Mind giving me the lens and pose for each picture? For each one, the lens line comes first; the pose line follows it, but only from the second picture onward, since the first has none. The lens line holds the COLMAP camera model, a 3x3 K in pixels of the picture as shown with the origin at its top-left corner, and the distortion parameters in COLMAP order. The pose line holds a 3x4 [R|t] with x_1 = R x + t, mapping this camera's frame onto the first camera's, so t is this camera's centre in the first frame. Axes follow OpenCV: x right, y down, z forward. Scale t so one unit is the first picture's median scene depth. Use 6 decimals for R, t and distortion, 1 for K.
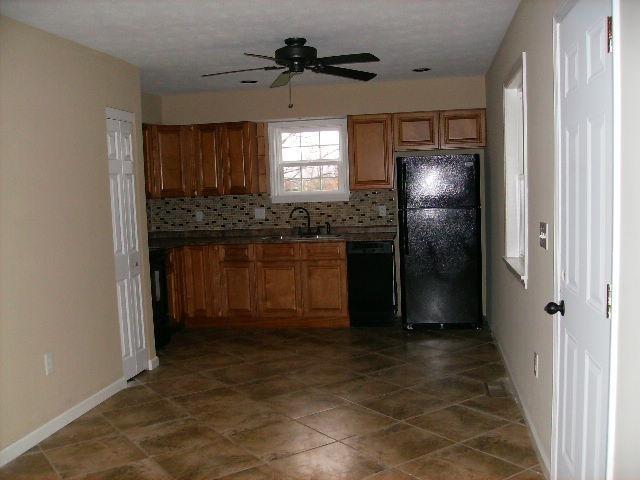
lens RADIAL K [[660.5, 0, 325.0], [0, 660.5, 242.4], [0, 0, 1]] dist [-0.101826, 0.000000]
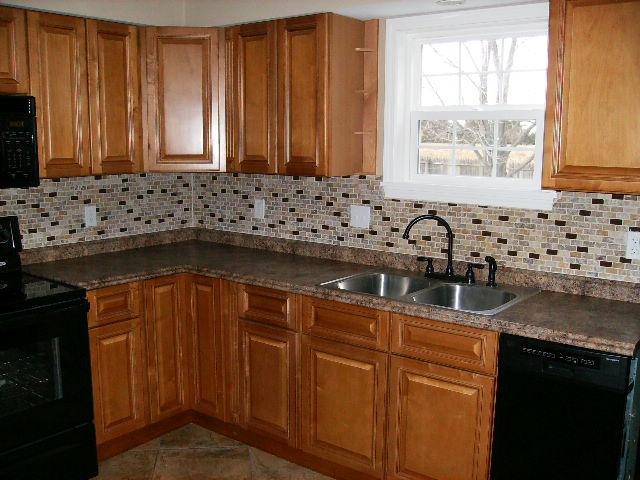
lens RADIAL K [[660.5, 0, 319.8], [0, 660.5, 251.6], [0, 0, 1]] dist [-0.101826, 0.000000]
pose [[0.887230, 0.123648, -0.444448, 0.090918], [-0.083856, 0.990587, 0.108190, -0.069344], [0.453642, -0.058720, 0.889247, 0.577159]]
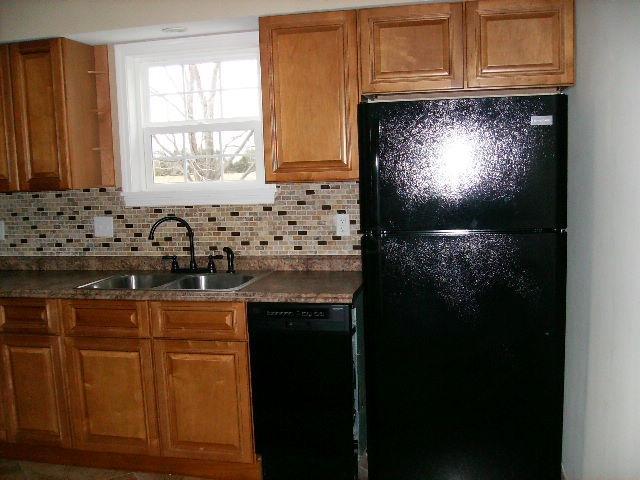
lens RADIAL K [[660.5, 0, 317.1], [0, 660.5, 252.4], [0, 0, 1]] dist [-0.101826, 0.000000]
pose [[0.998966, 0.011297, -0.044038, 0.089336], [-0.009377, 0.999006, 0.043578, -0.048557], [0.044487, -0.043120, 0.998079, 0.516461]]
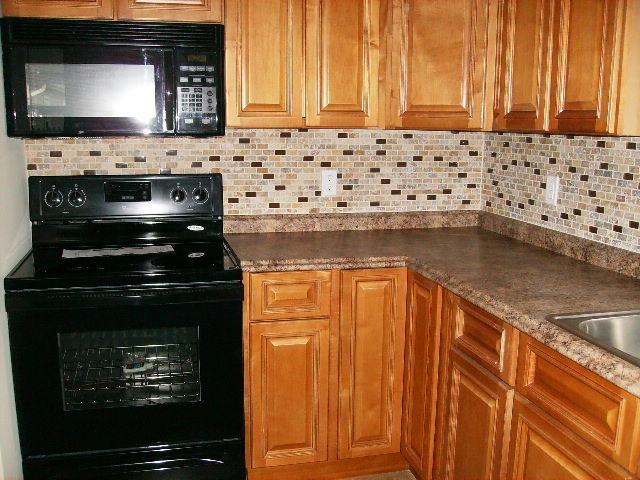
lens RADIAL K [[660.5, 0, 323.3], [0, 660.5, 245.3], [0, 0, 1]] dist [-0.101826, 0.000000]
pose [[0.422321, 0.208933, -0.882038, 0.075235], [-0.109392, 0.977709, 0.179218, -0.062310], [0.899821, 0.020801, 0.435763, 0.766006]]
